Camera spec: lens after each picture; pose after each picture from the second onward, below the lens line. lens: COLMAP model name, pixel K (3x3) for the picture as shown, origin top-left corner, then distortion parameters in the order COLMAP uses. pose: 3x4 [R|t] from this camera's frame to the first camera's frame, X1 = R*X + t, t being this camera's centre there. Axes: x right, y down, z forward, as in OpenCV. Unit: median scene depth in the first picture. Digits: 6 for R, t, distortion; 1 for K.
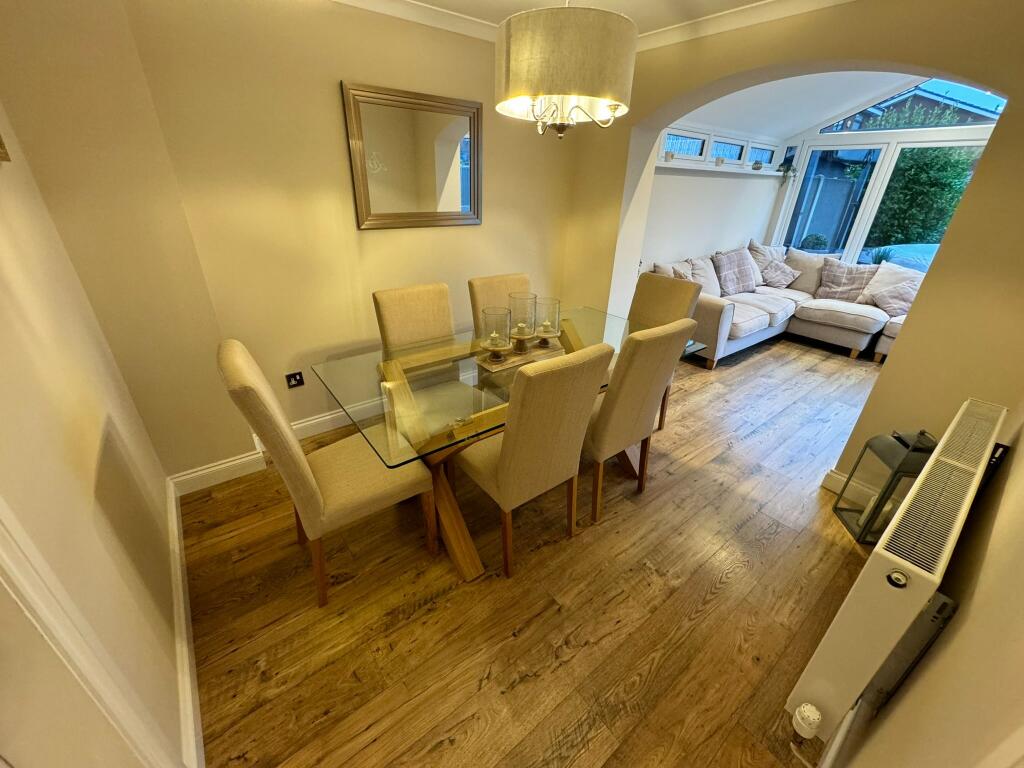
lens RADIAL K [[409.4, 0, 510.7], [0, 409.4, 384.1], [0, 0, 1]] dist [-0.004133, 0.000356]
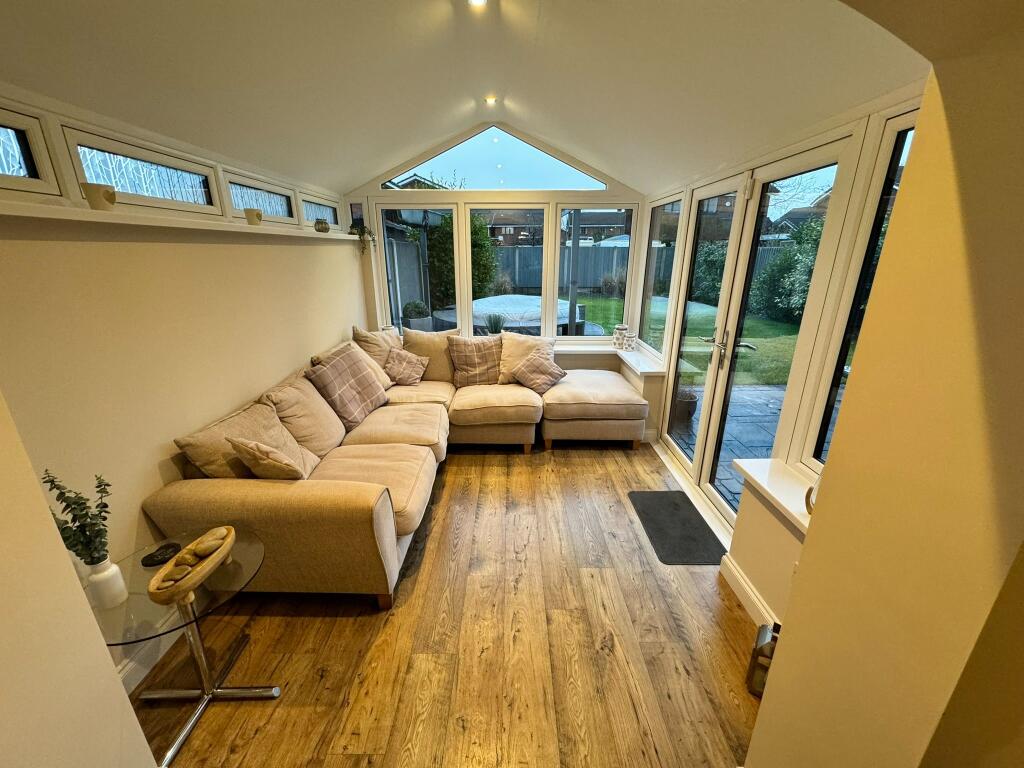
lens RADIAL K [[409.4, 0, 512.5], [0, 409.4, 385.9], [0, 0, 1]] dist [-0.004133, 0.000356]
pose [[0.615195, -0.271573, 0.740124, 0.483342], [0.364254, 0.930497, 0.038657, -0.428639], [-0.699181, 0.245812, 0.671358, 0.834761]]
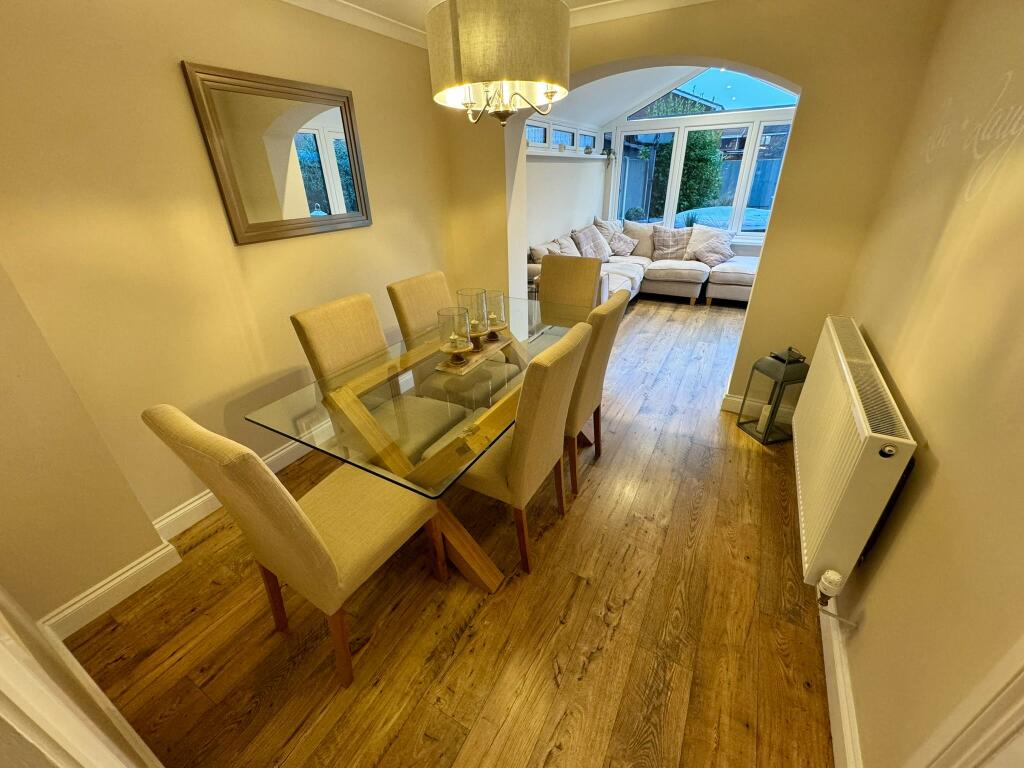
lens RADIAL K [[409.4, 0, 512.1], [0, 409.4, 384.0], [0, 0, 1]] dist [-0.004133, 0.000356]
pose [[0.918964, -0.224109, 0.324469, -0.202228], [0.219683, 0.974252, 0.050723, -0.026044], [-0.327482, 0.024668, 0.944536, 0.049337]]
